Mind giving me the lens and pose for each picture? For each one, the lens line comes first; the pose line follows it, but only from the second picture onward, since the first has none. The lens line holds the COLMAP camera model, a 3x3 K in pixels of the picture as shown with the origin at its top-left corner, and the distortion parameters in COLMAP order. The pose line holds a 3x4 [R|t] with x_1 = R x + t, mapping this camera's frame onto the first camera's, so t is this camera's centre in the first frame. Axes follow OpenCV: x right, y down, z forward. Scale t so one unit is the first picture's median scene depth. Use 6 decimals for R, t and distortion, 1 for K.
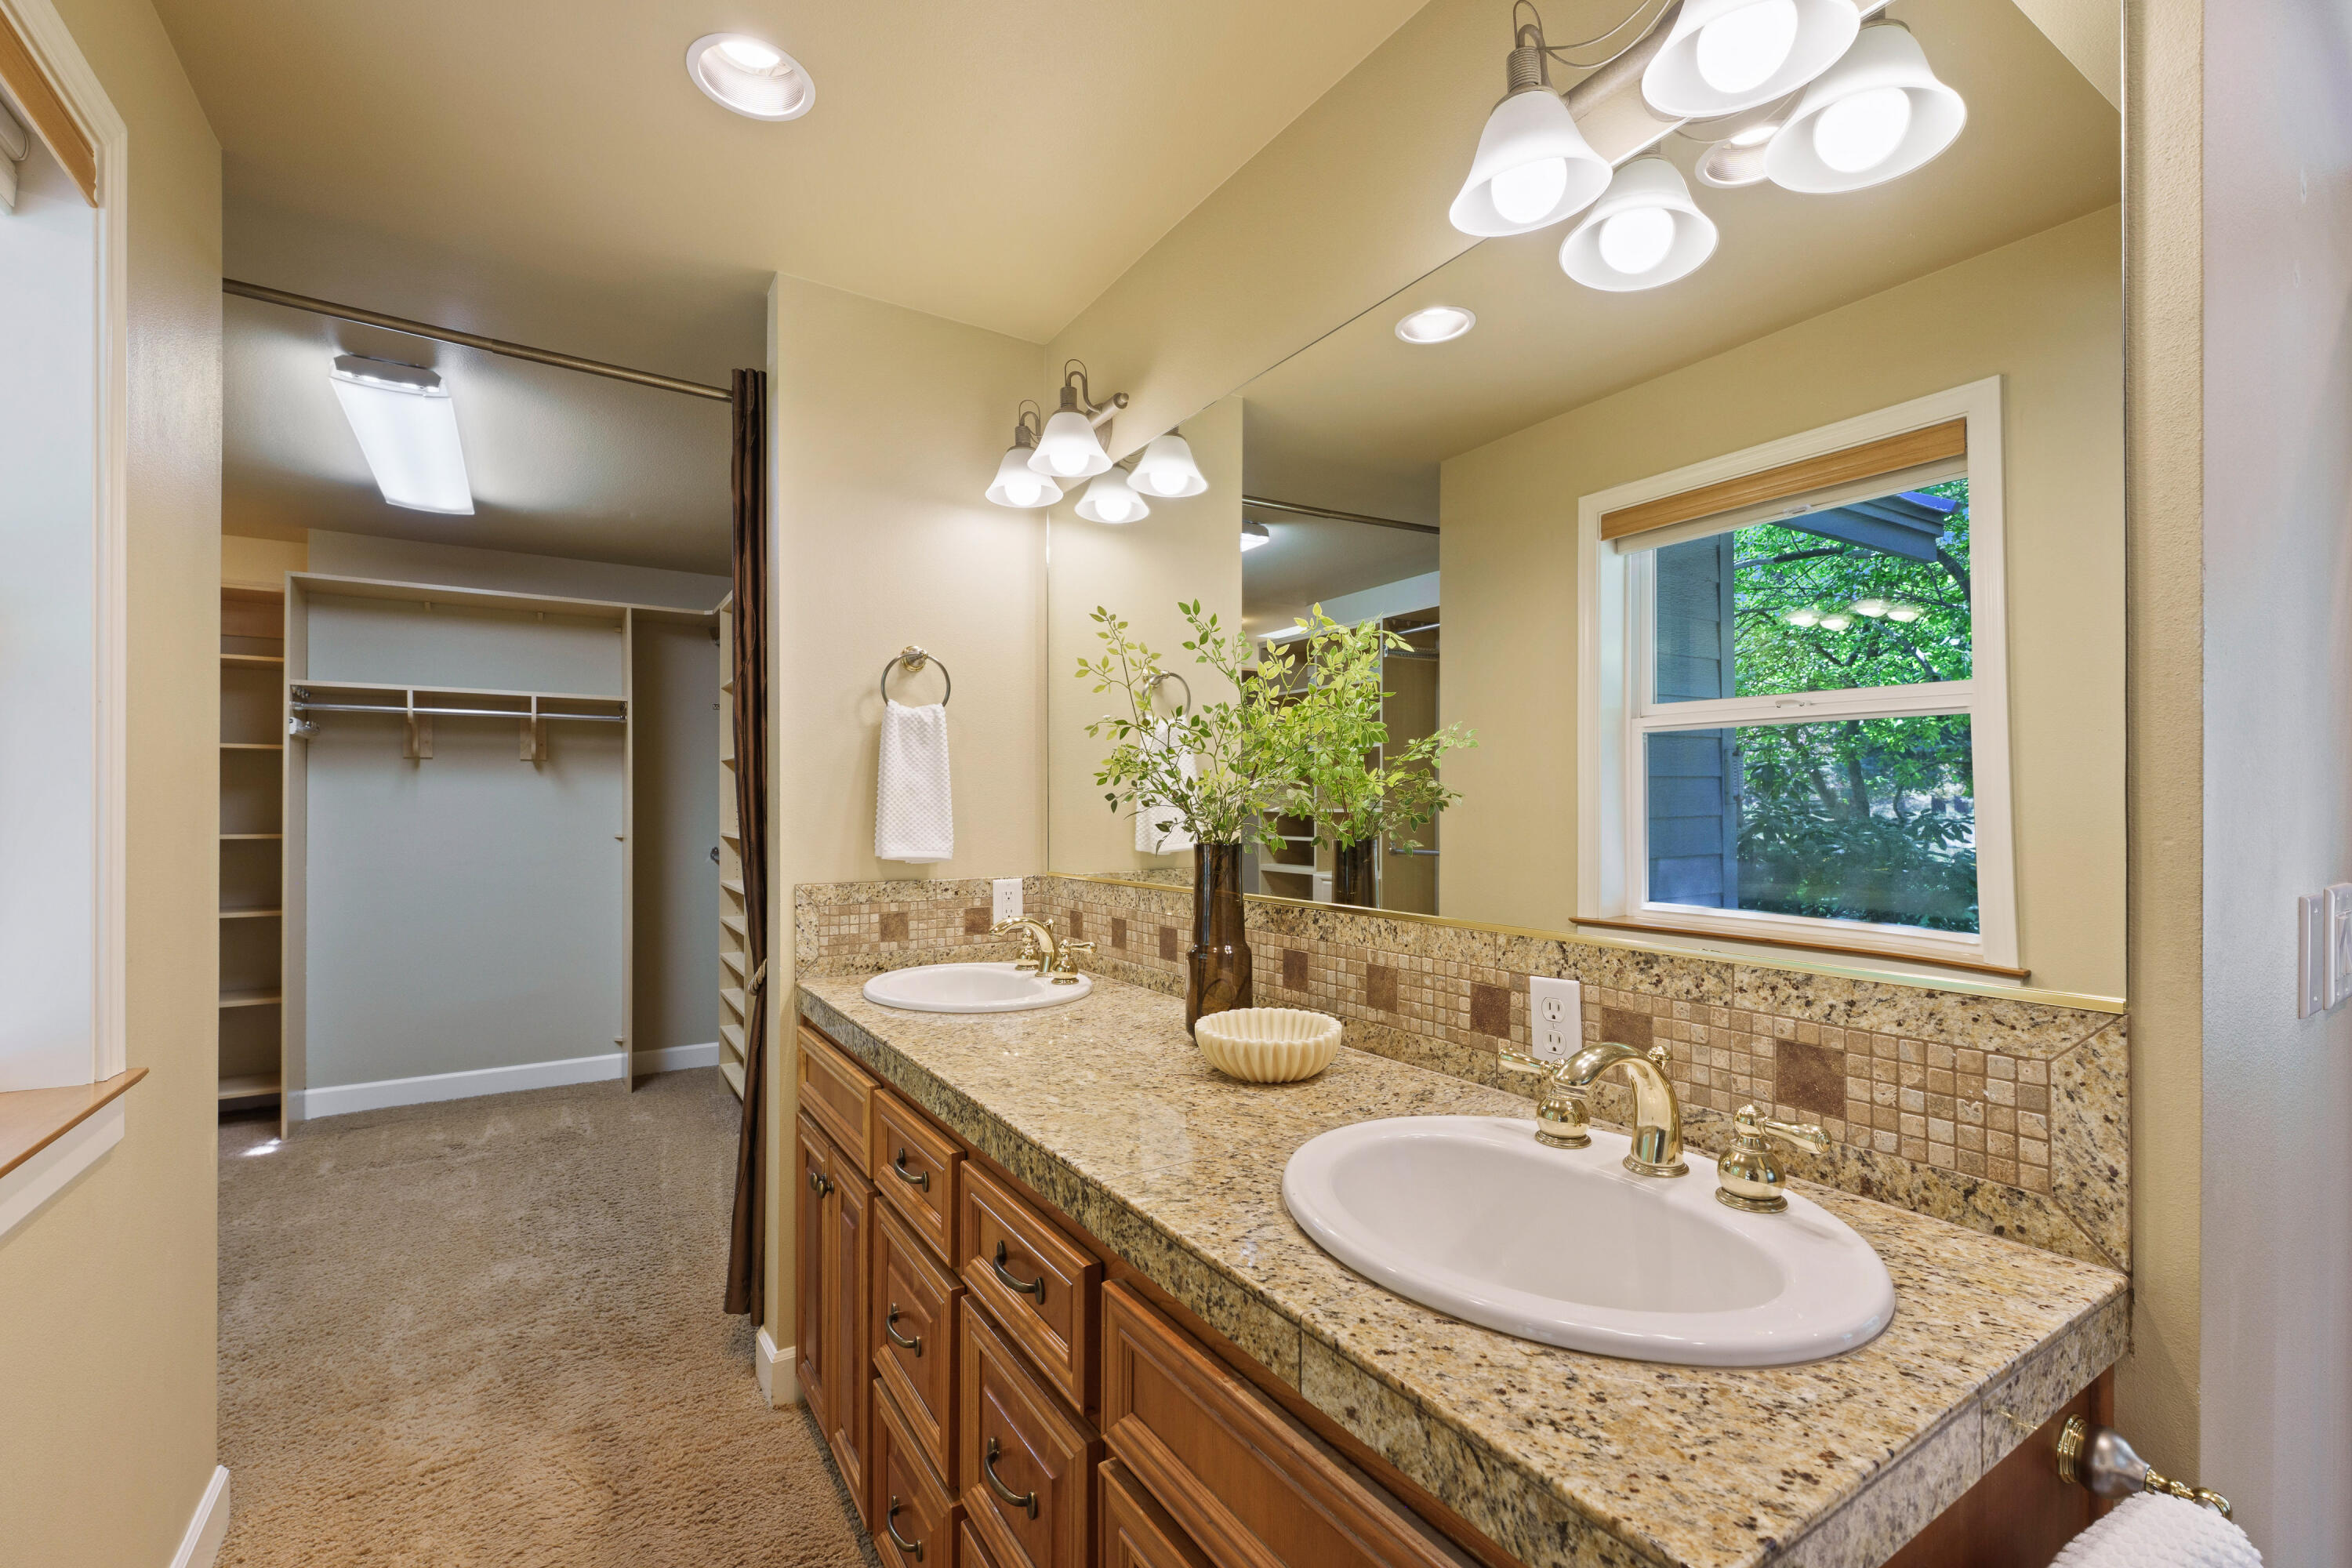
lens RADIAL K [[1019.8, 0, 1168.4], [0, 1019.8, 802.2], [0, 0, 1]] dist [0.006649, -0.002567]
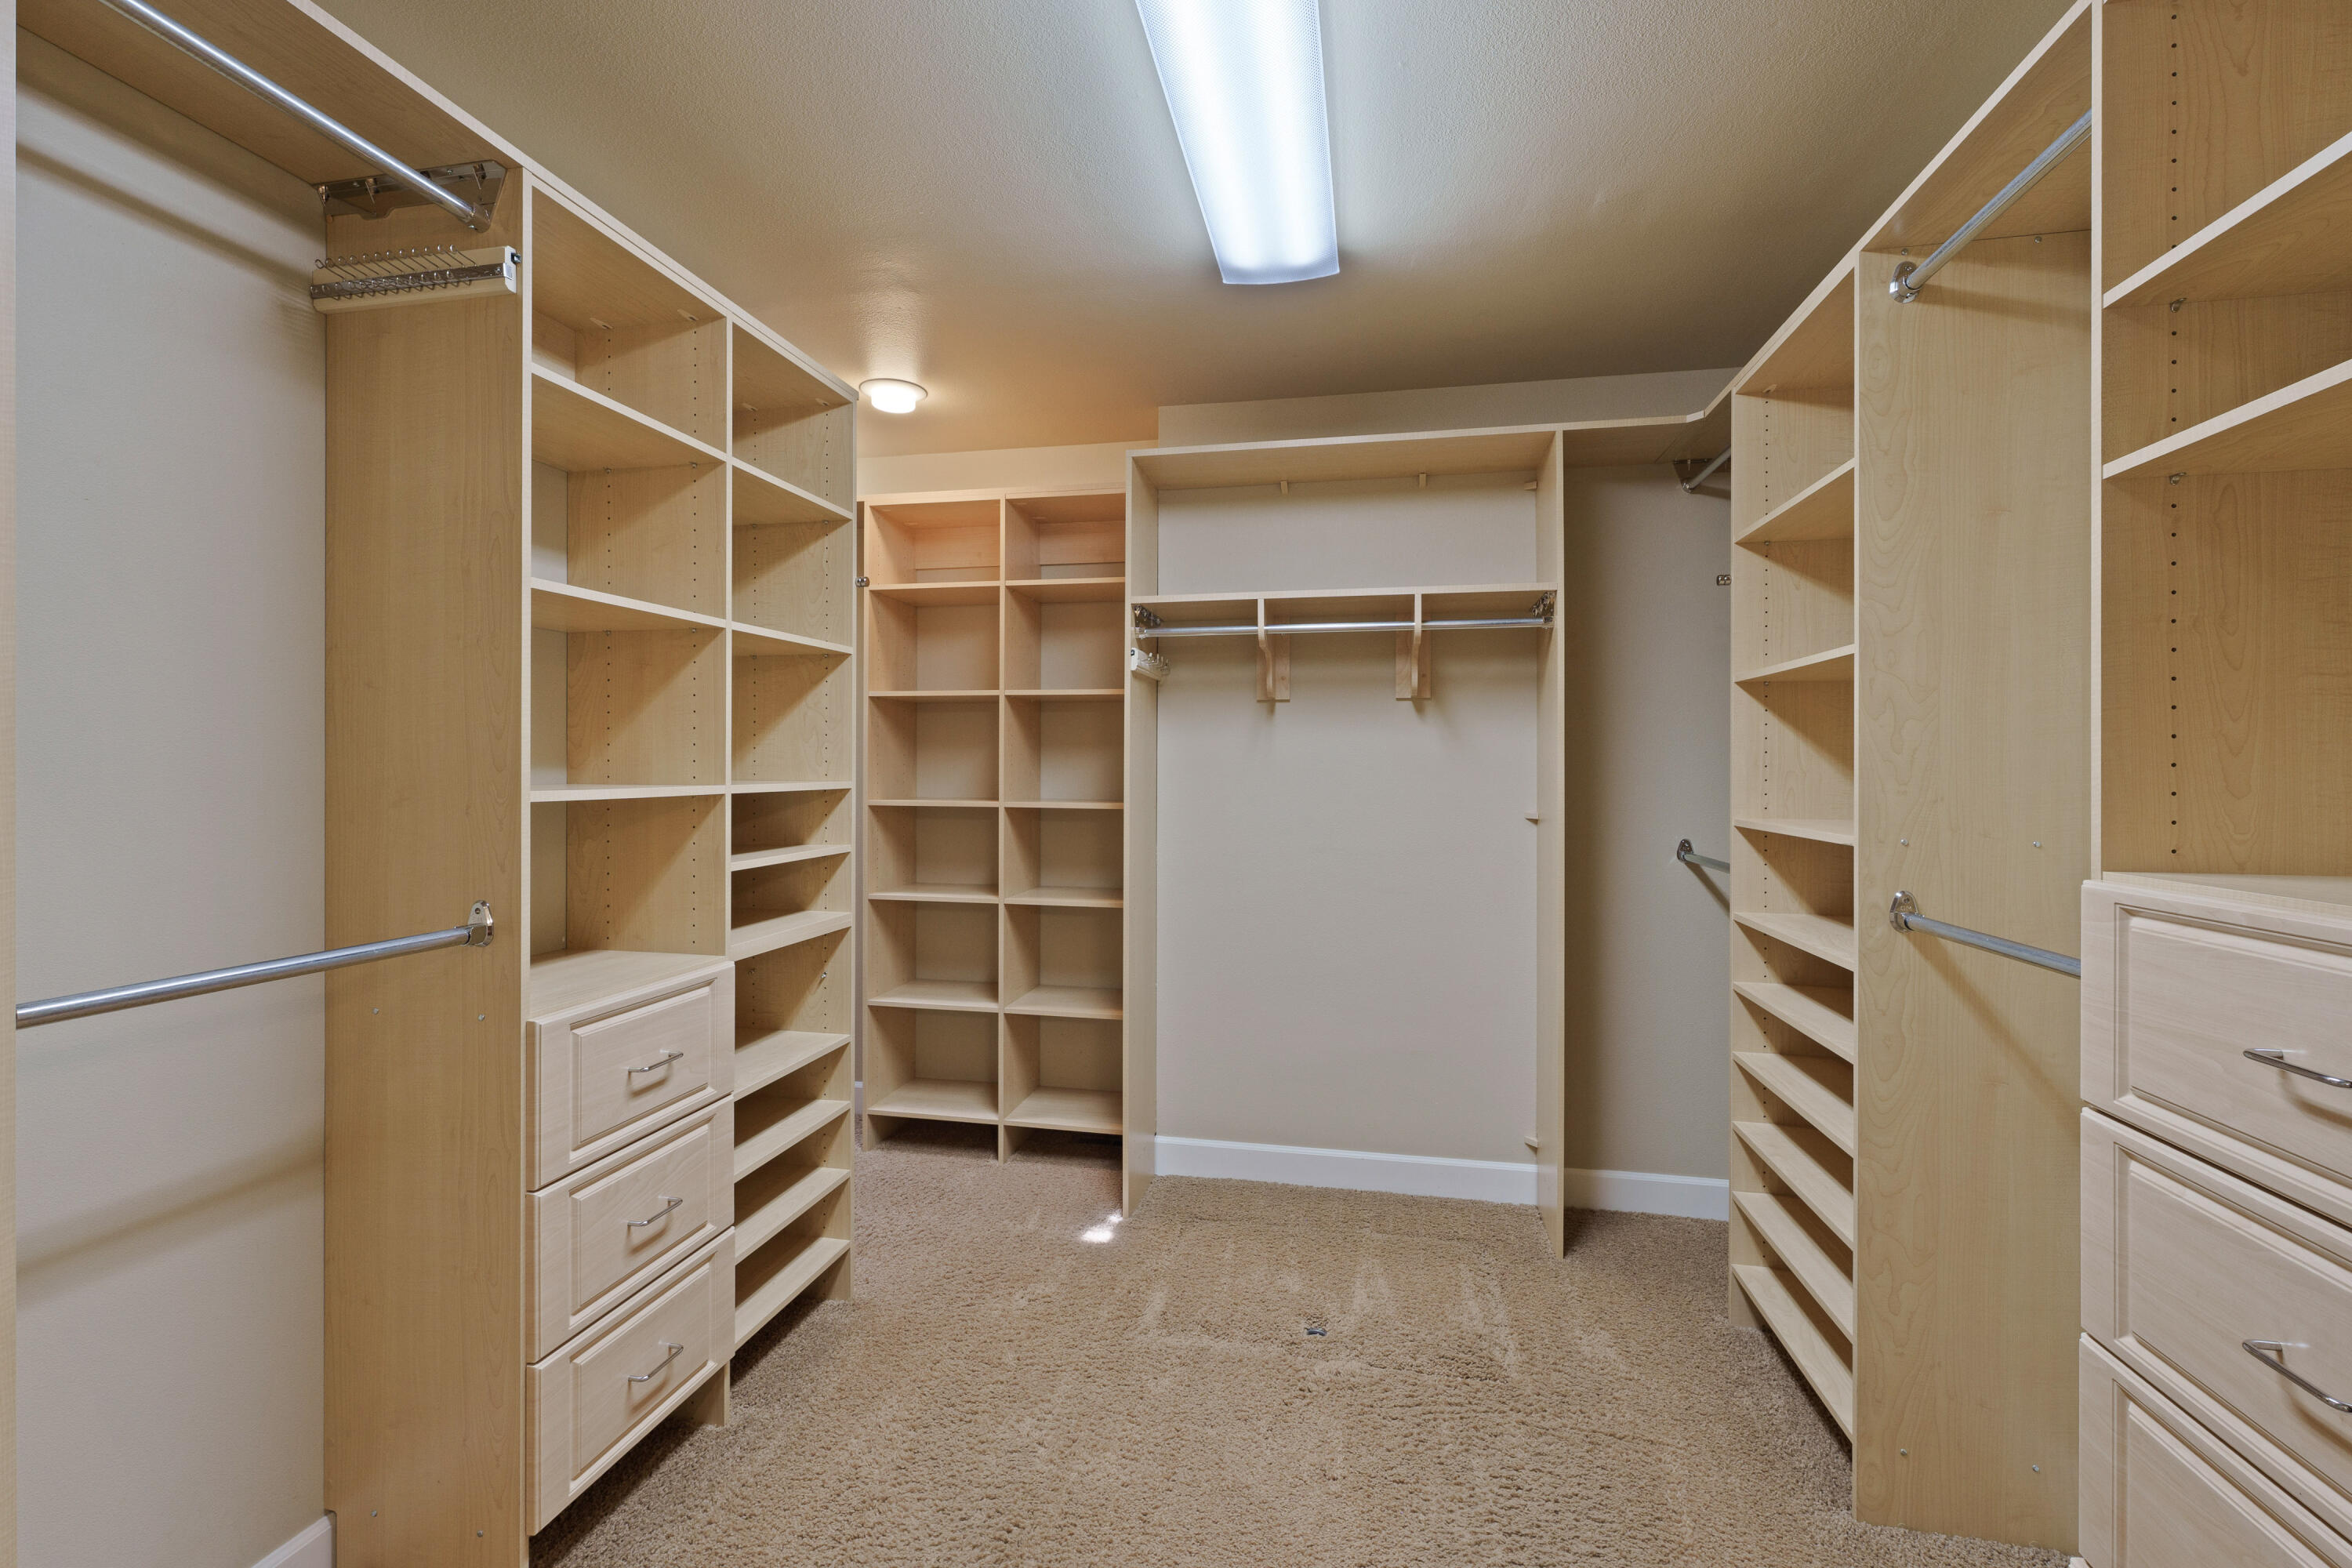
lens RADIAL K [[1019.8, 0, 1172.8], [0, 1019.8, 768.7], [0, 0, 1]] dist [0.006649, -0.002567]
pose [[0.728553, 0.006880, -0.684955, -0.307470], [0.000885, 0.999939, 0.010985, -0.002991], [0.684989, -0.008609, 0.728503, 0.449260]]
